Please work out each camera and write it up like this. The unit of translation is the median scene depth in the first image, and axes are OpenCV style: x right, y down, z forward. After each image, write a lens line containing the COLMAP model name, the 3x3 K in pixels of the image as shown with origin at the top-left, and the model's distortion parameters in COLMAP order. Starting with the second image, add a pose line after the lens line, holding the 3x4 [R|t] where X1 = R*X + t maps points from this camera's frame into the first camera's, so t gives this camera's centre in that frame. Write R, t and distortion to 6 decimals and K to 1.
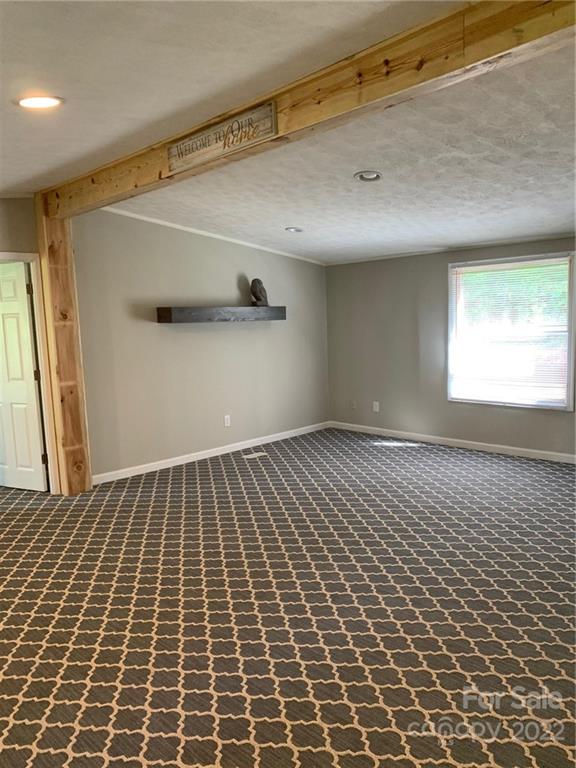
lens RADIAL K [[576.1, 0, 289.6], [0, 576.1, 388.2], [0, 0, 1]] dist [0.018943, -0.040996]
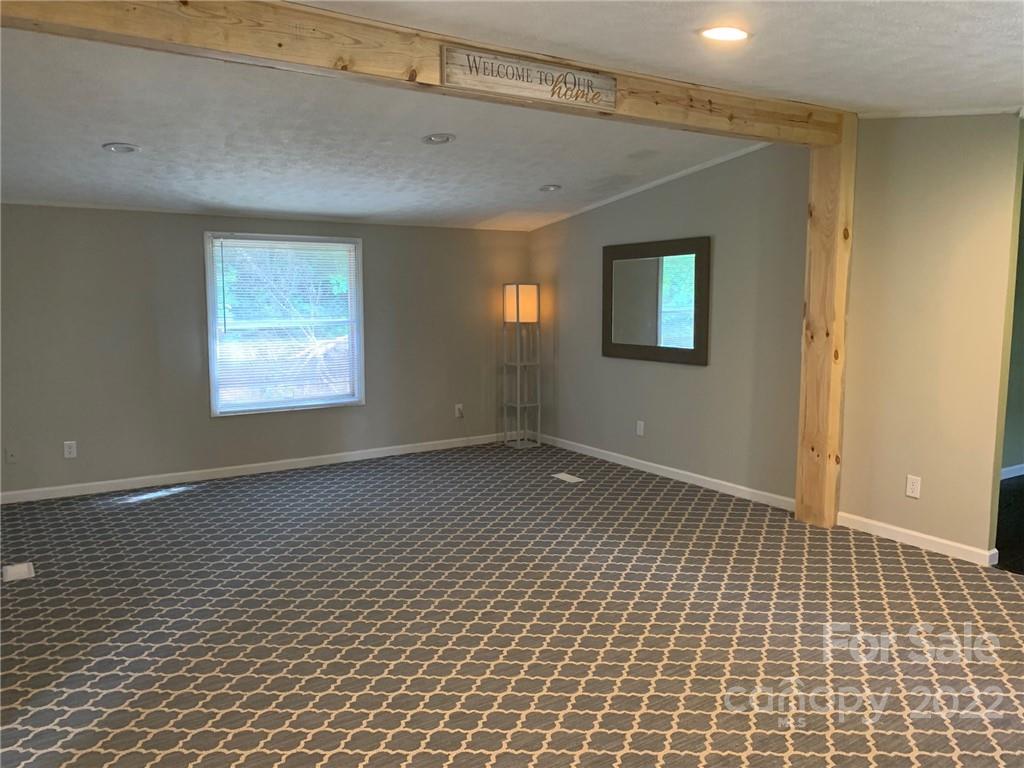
lens RADIAL K [[768.2, 0, 513.8], [0, 768.2, 372.0], [0, 0, 1]] dist [0.018943, -0.040996]
pose [[0.194935, -0.068172, 0.978444, -1.234154], [0.117925, 0.991974, 0.045620, -0.073613], [-0.973701, 0.106490, 0.201410, 0.862714]]
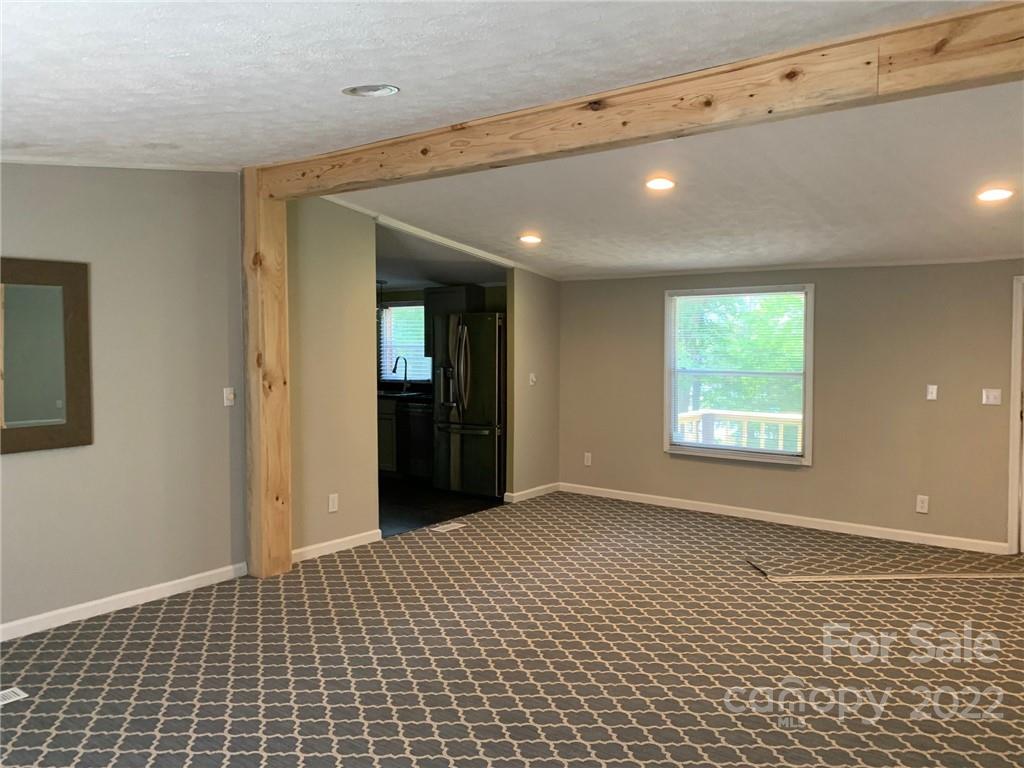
lens RADIAL K [[768.2, 0, 511.4], [0, 768.2, 383.2], [0, 0, 1]] dist [0.018943, -0.040996]
pose [[-0.991609, 0.040178, -0.122870, 0.180326], [0.017709, 0.983734, 0.178758, -0.286095], [0.128054, 0.175082, -0.976191, 2.209892]]
